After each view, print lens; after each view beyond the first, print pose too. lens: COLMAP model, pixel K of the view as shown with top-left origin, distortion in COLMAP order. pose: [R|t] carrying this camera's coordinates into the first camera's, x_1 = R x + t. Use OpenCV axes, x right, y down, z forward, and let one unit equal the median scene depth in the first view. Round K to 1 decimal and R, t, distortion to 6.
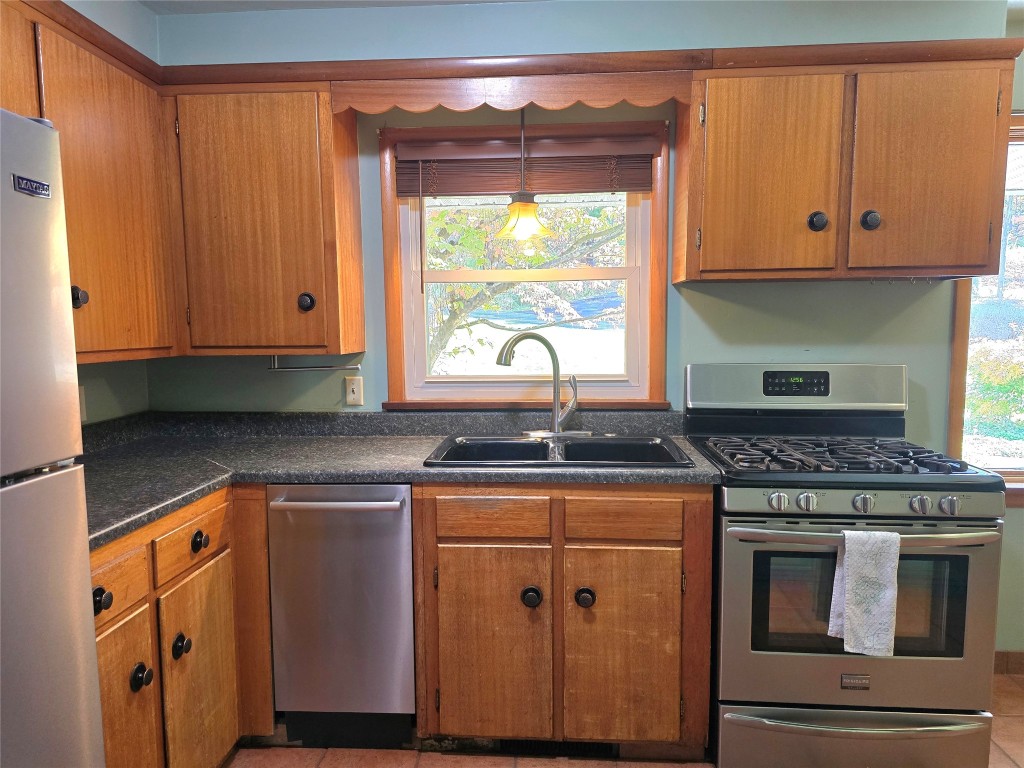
lens RADIAL K [[681.2, 0, 512.5], [0, 681.2, 388.1], [0, 0, 1]] dist [0.065612, -0.054367]
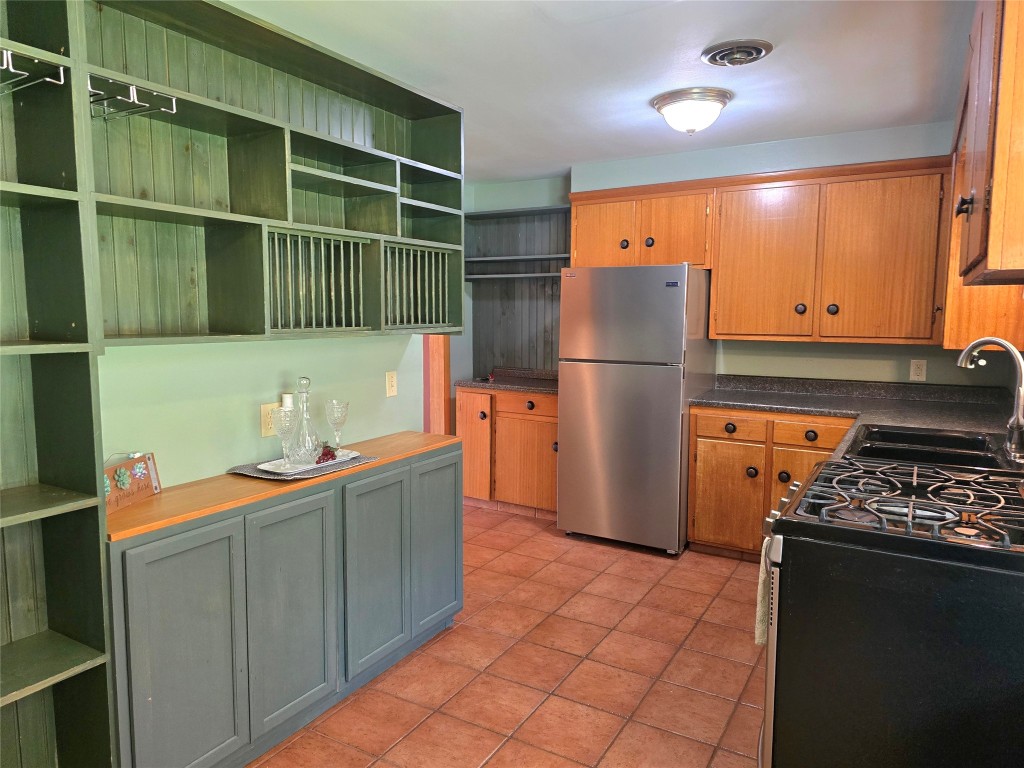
lens RADIAL K [[681.2, 0, 513.6], [0, 681.2, 386.3], [0, 0, 1]] dist [0.065612, -0.054367]
pose [[-0.474082, 0.088129, -0.876059, 1.673260], [-0.082226, 0.986199, 0.143705, -0.127446], [0.876633, 0.140163, -0.460293, 1.180348]]
